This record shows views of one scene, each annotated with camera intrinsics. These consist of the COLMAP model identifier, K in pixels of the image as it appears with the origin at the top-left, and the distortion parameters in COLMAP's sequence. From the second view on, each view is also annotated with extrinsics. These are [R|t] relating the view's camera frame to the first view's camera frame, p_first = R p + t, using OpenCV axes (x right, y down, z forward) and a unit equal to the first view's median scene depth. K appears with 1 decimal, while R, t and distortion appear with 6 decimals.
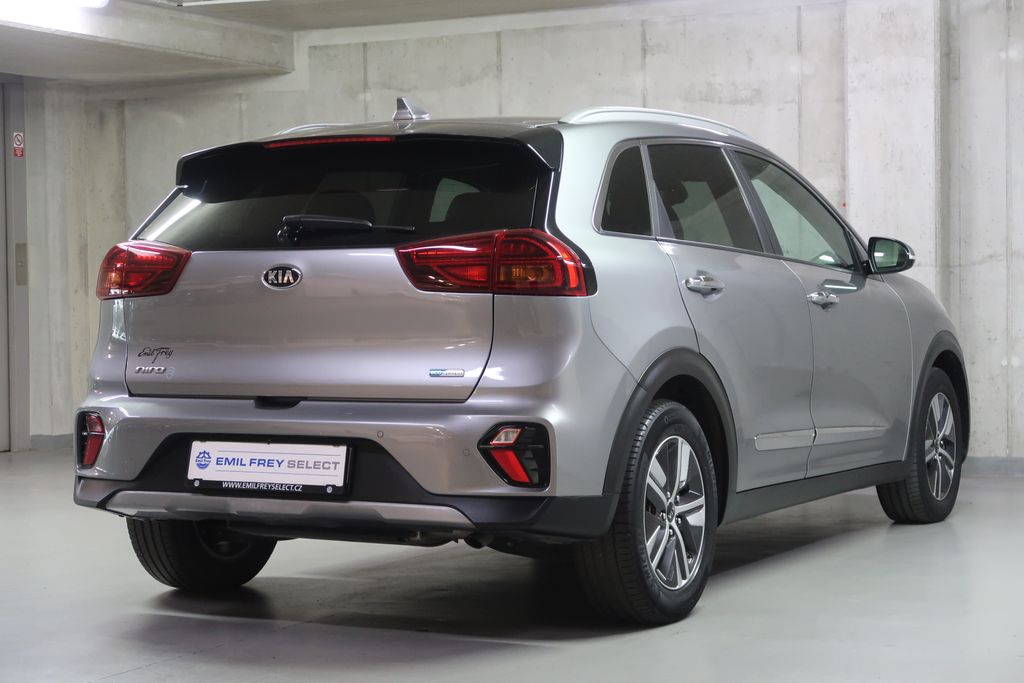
lens RADIAL K [[1979.5, 0, 483.3], [0, 1979.5, 343.5], [0, 0, 1]] dist [0.041597, -0.219088]
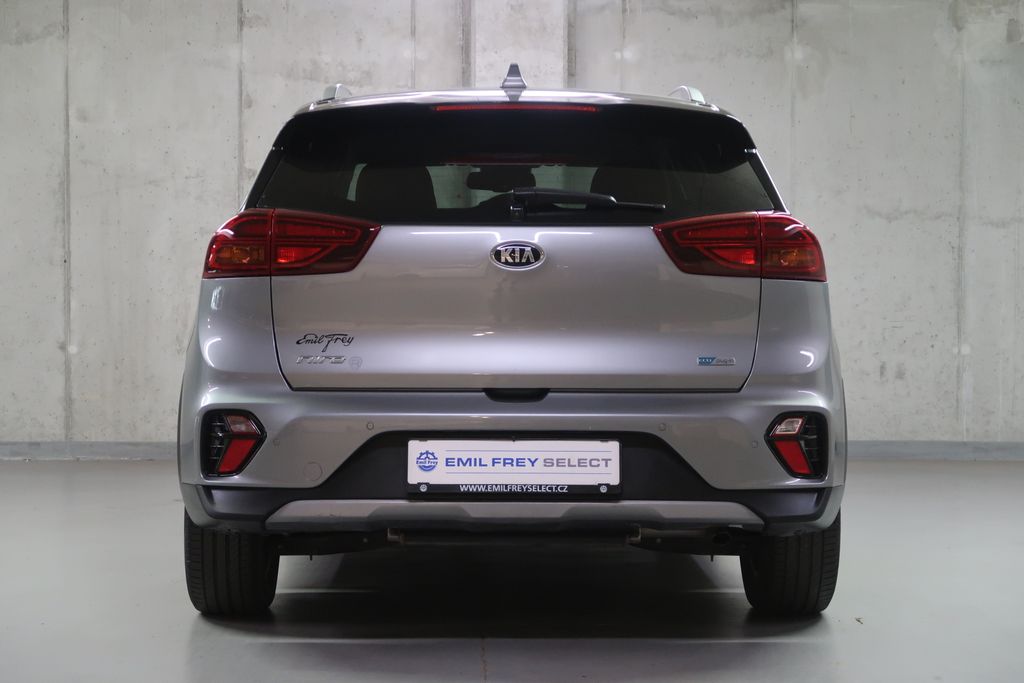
lens RADIAL K [[1979.5, 0, 483.3], [0, 1979.5, 343.5], [0, 0, 1]] dist [0.041597, -0.219088]
pose [[0.870082, -0.001362, 0.492905, -0.558799], [-0.001577, 0.999983, 0.005547, 0.001451], [-0.492904, -0.005604, 0.870065, 0.223717]]
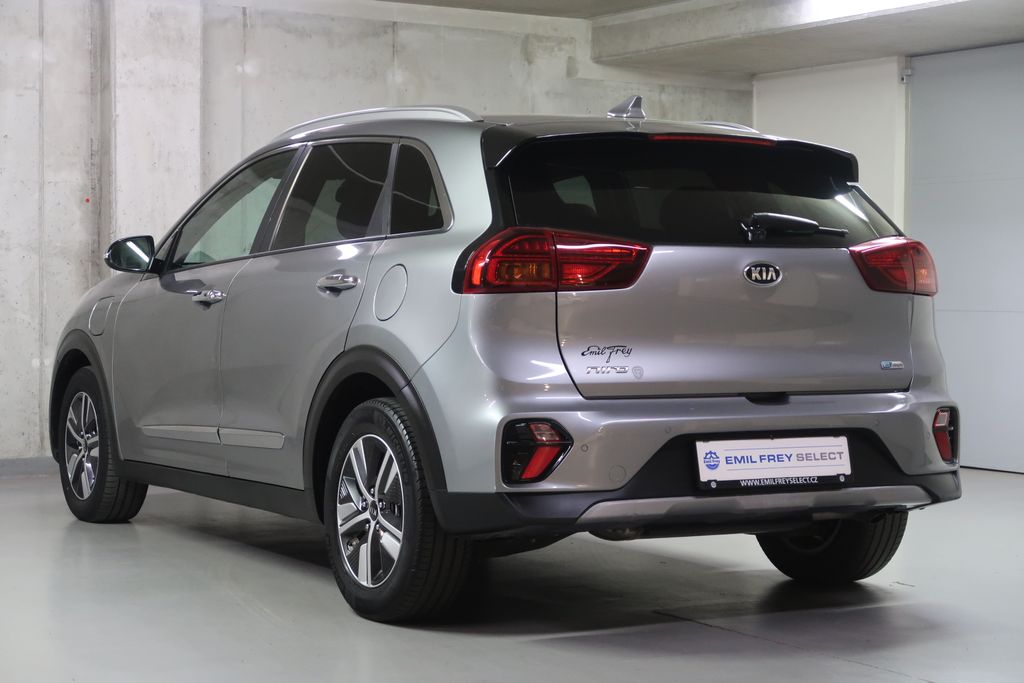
lens RADIAL K [[1979.5, 0, 483.3], [0, 1979.5, 343.5], [0, 0, 1]] dist [0.041597, -0.219088]
pose [[0.526423, -0.009169, 0.850173, -1.034762], [0.007900, 0.999951, 0.005892, -0.005192], [-0.850186, 0.003615, 0.526470, 0.589334]]
